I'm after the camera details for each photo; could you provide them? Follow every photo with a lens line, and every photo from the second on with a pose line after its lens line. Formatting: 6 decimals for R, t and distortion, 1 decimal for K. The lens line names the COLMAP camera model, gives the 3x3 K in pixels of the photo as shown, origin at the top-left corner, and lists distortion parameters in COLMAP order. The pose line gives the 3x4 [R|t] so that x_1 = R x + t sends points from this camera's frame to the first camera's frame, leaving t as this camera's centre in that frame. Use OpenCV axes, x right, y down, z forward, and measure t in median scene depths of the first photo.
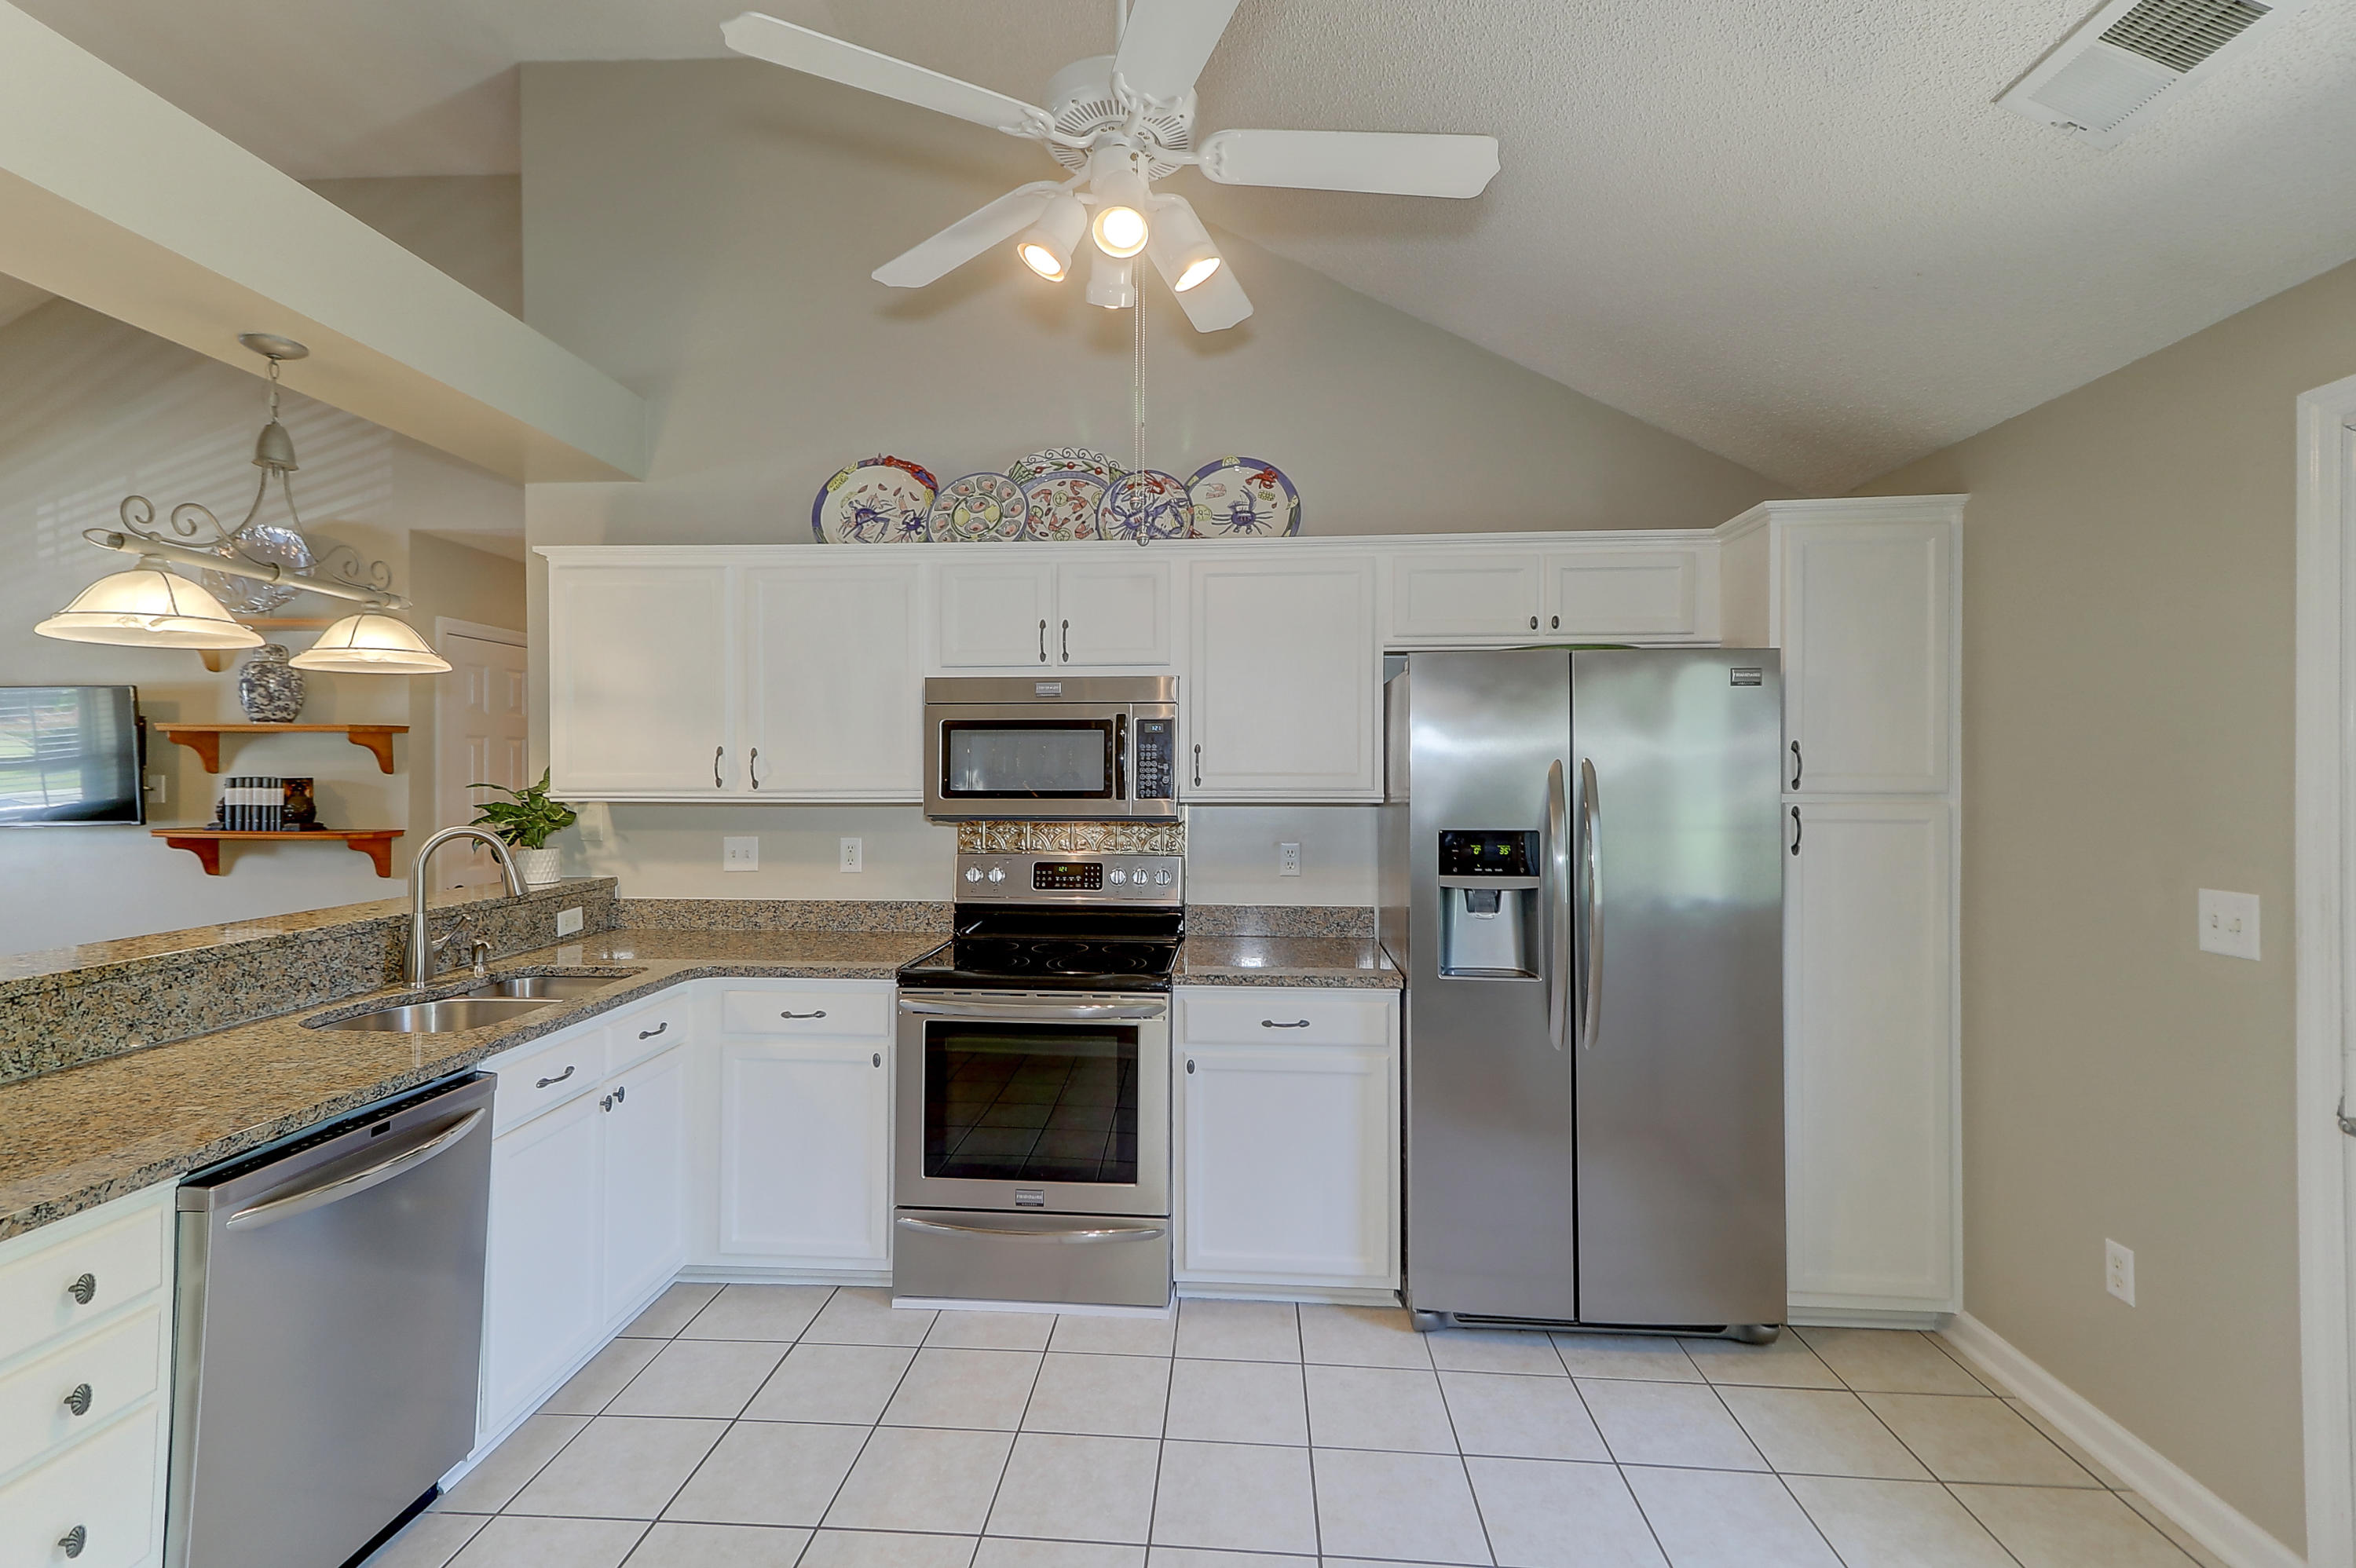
lens RADIAL K [[1080.1, 0, 1174.1], [0, 1080.1, 785.0], [0, 0, 1]] dist [0.027729, -0.000759]
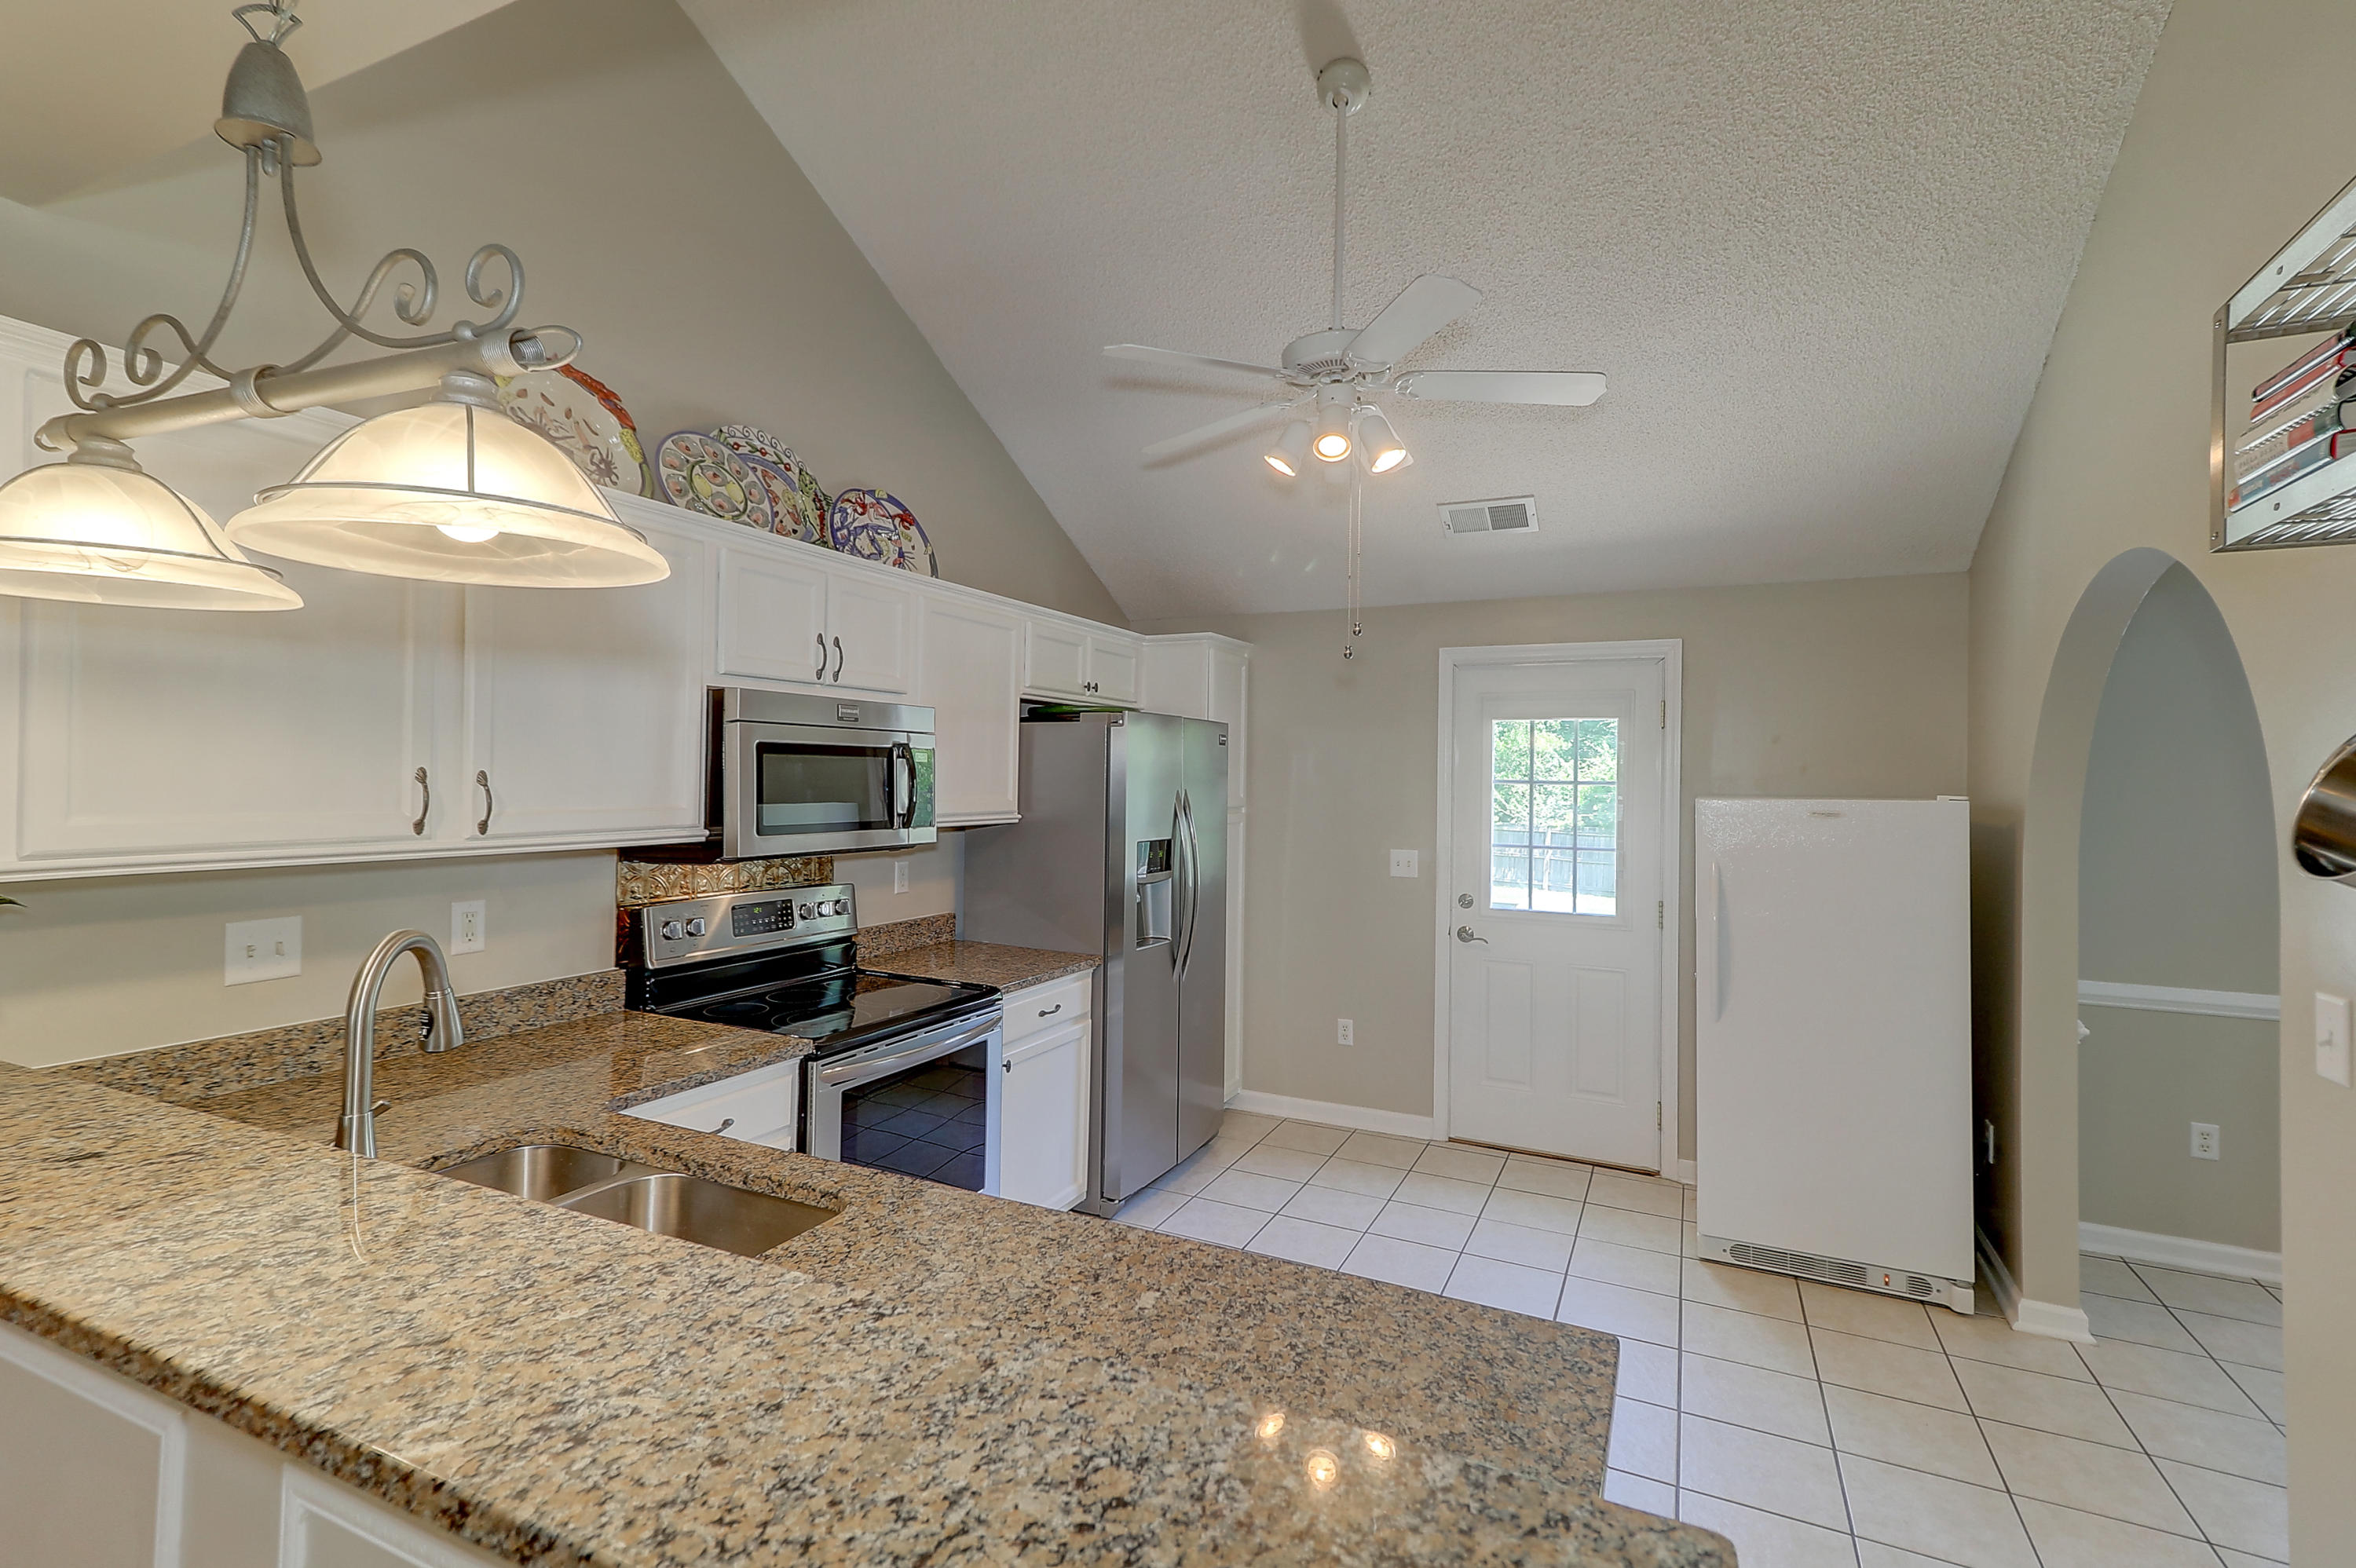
lens RADIAL K [[1080.1, 0, 1166.1], [0, 1080.1, 782.4], [0, 0, 1]] dist [0.027729, -0.000759]
pose [[0.365624, 0.000854, 0.930762, -0.962025], [-0.002621, 0.999997, 0.000112, -0.031965], [-0.930759, -0.002480, 0.365625, 0.444238]]
